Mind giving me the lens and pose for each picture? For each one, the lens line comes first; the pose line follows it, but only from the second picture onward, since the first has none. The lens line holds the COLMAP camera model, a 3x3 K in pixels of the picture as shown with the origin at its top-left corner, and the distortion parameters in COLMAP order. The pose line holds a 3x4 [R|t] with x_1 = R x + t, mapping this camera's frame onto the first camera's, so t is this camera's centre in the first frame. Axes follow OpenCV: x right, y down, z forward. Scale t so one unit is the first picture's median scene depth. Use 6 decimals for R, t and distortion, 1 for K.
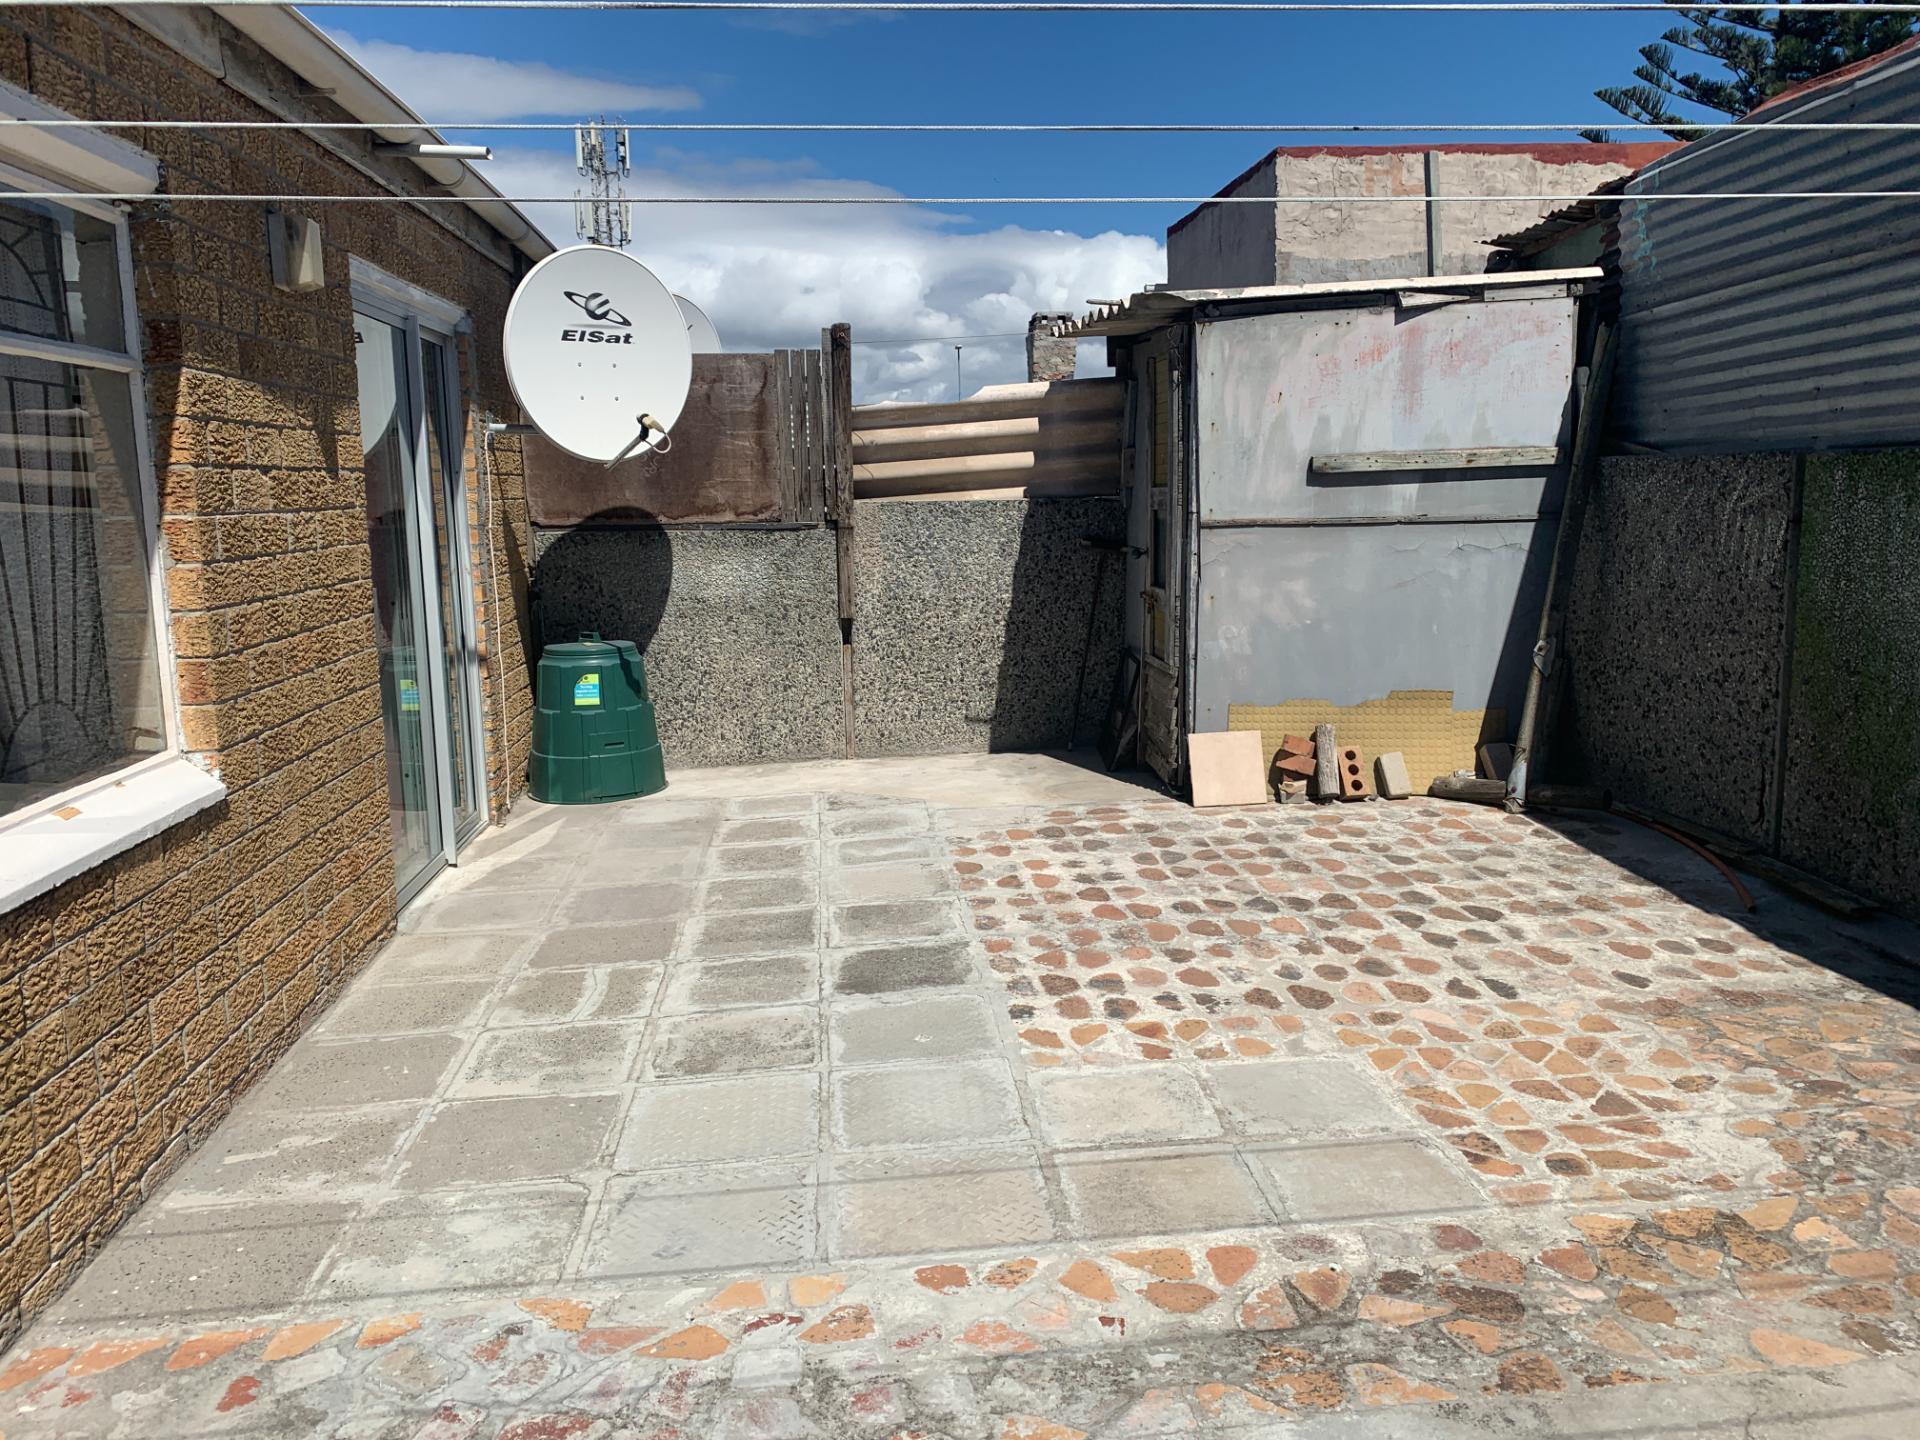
lens RADIAL K [[1470.7, 0, 949.6], [0, 1470.7, 698.1], [0, 0, 1]] dist [0.081124, -0.121083]
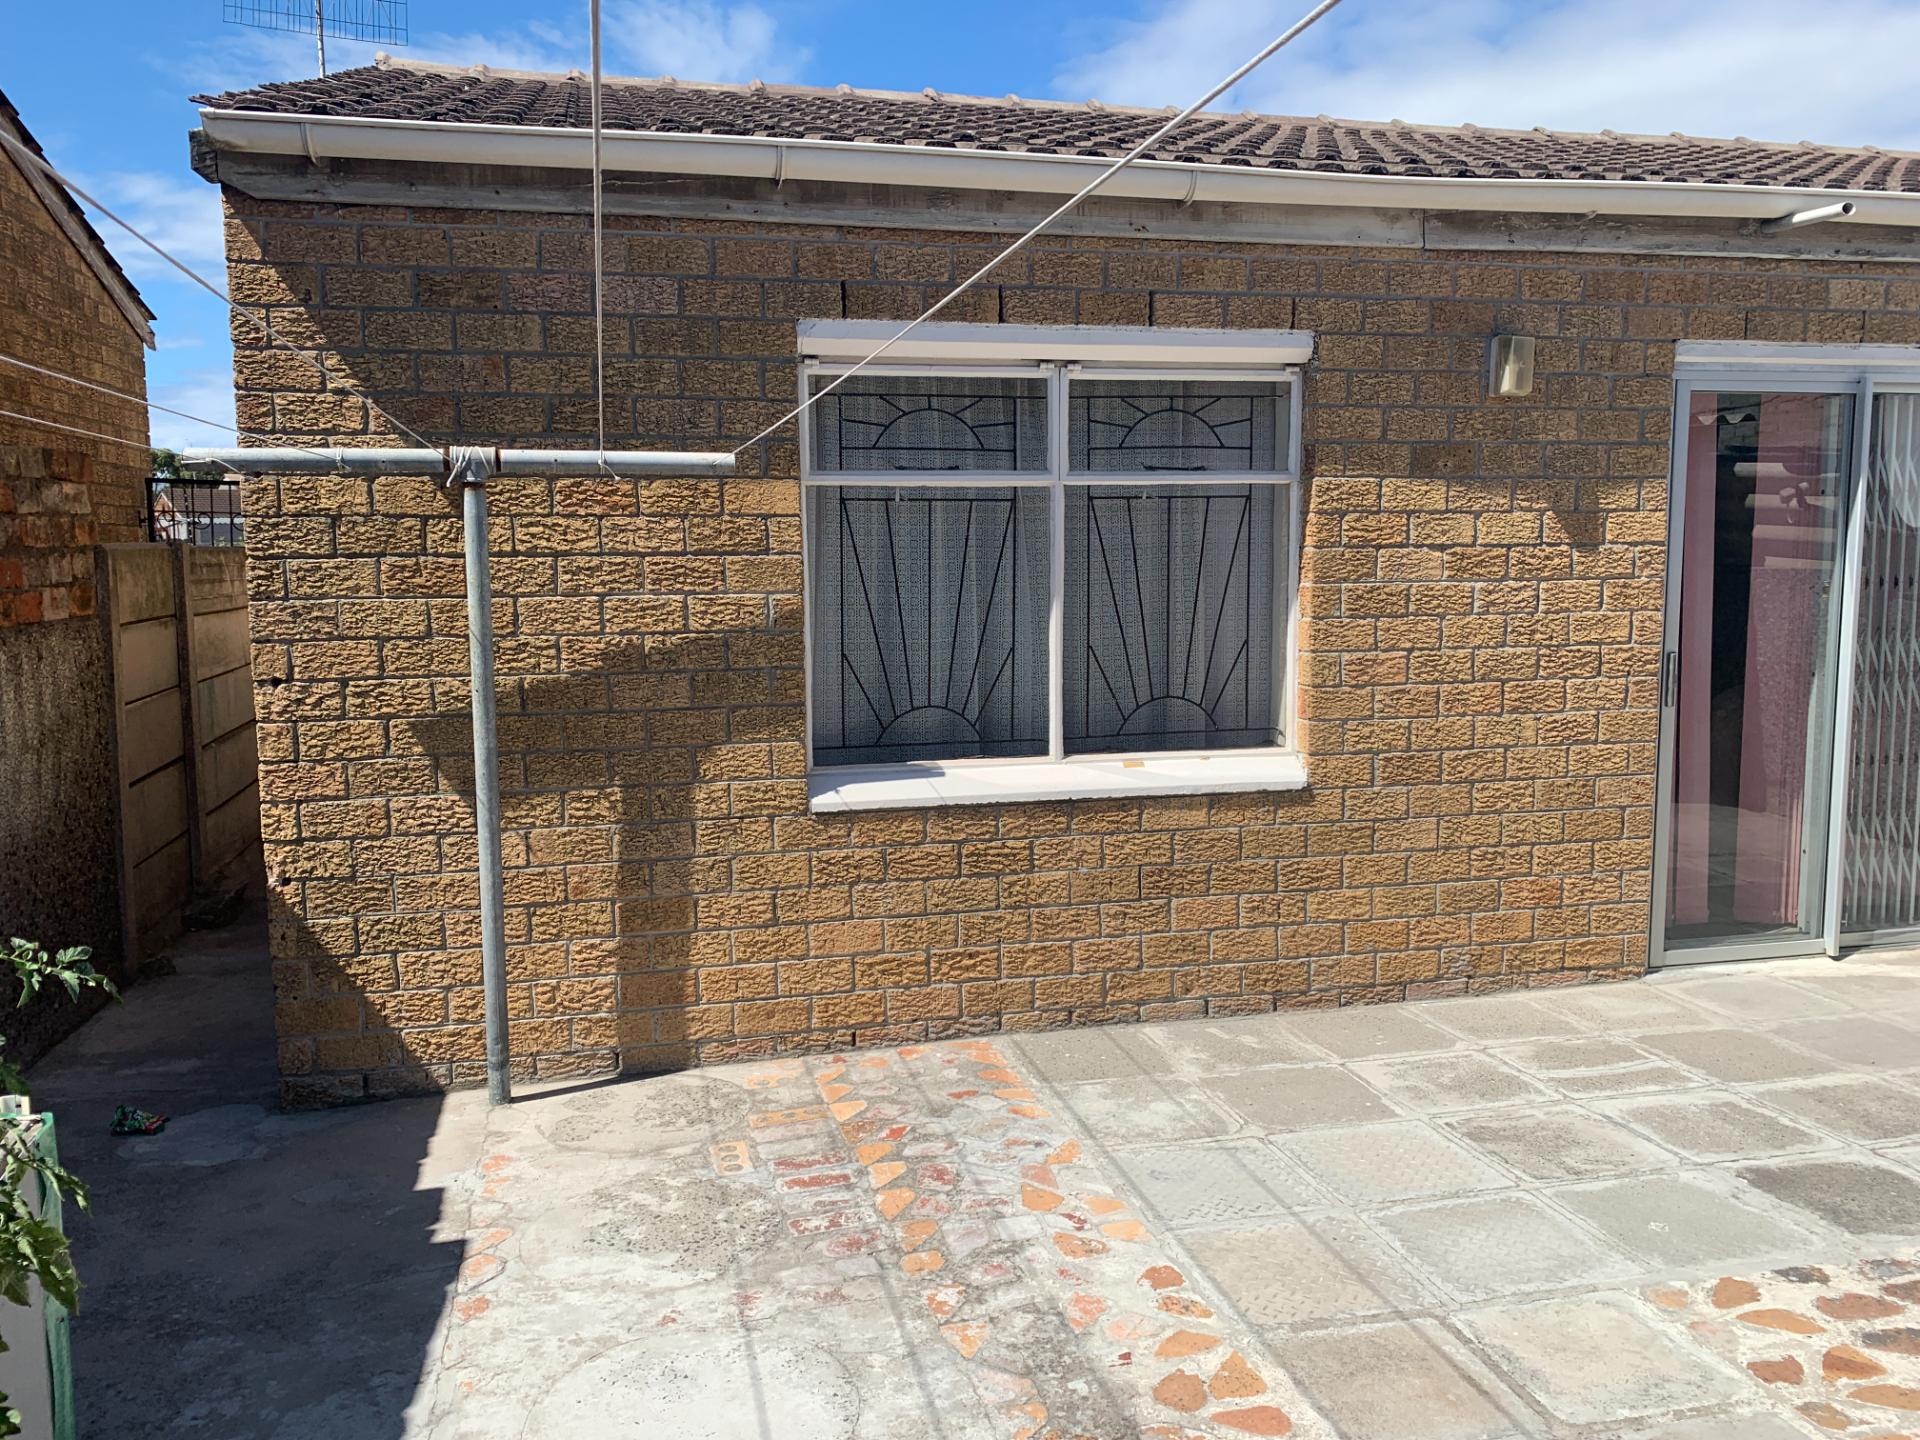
lens RADIAL K [[1475.7, 0, 940.6], [0, 1475.7, 688.9], [0, 0, 1]] dist [0.005662, -0.007987]
pose [[0.136002, 0.119920, -0.983424, 0.681965], [-0.139422, 0.985085, 0.100841, -0.098036], [0.980849, 0.123396, 0.150693, 0.395772]]
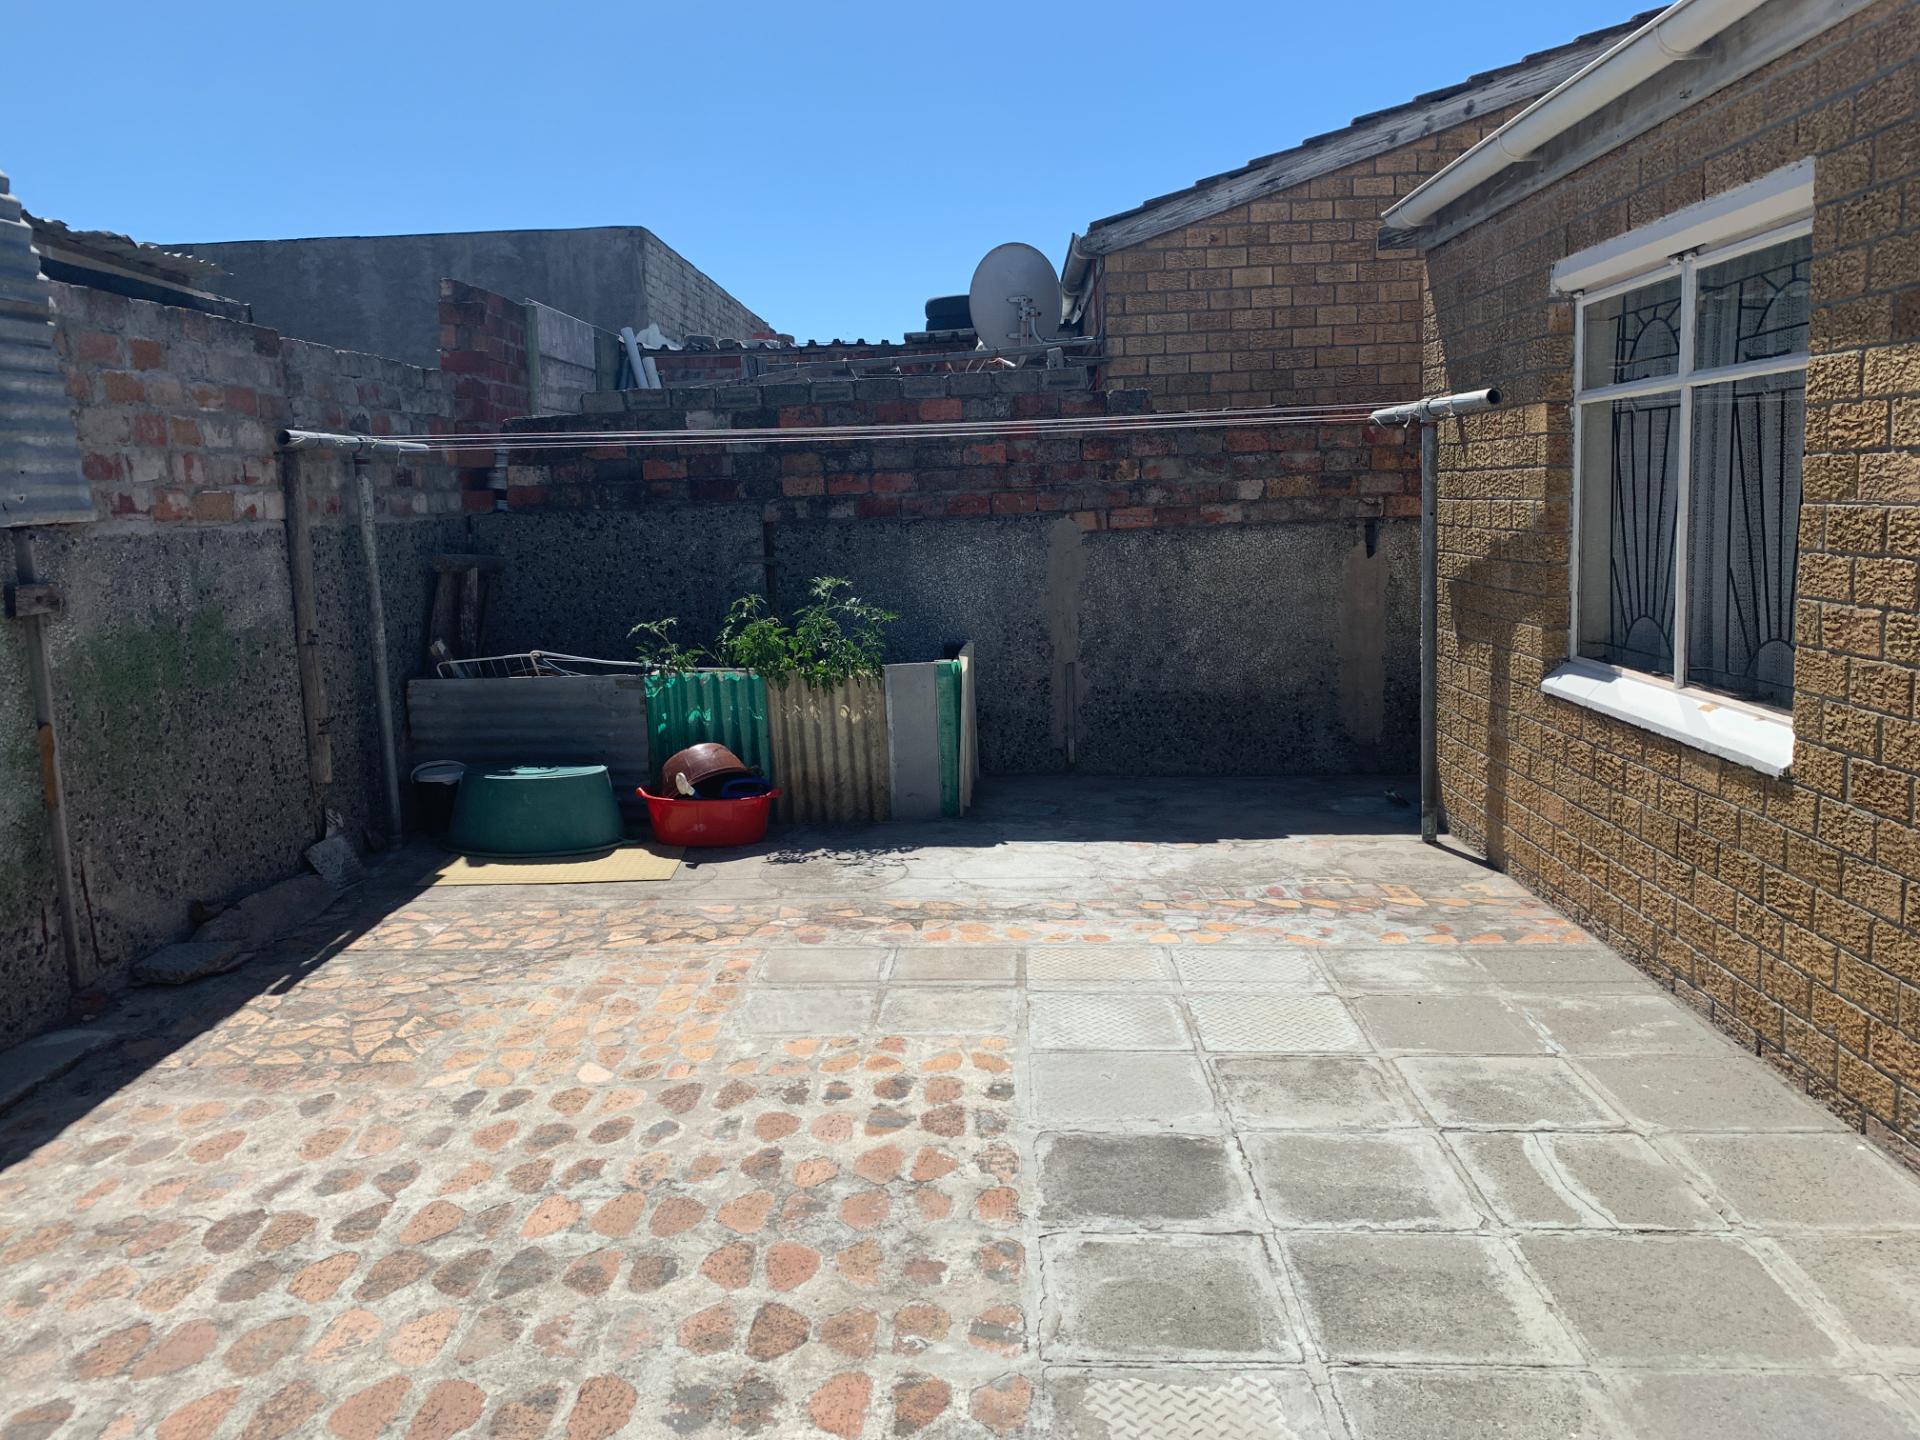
lens RADIAL K [[1470.7, 0, 949.6], [0, 1470.7, 698.1], [0, 0, 1]] dist [0.081124, -0.121083]
pose [[-0.990969, 0.038459, 0.128457, -0.045690], [0.072808, 0.958792, 0.274620, -0.267517], [-0.112602, 0.281493, -0.952934, 1.752377]]
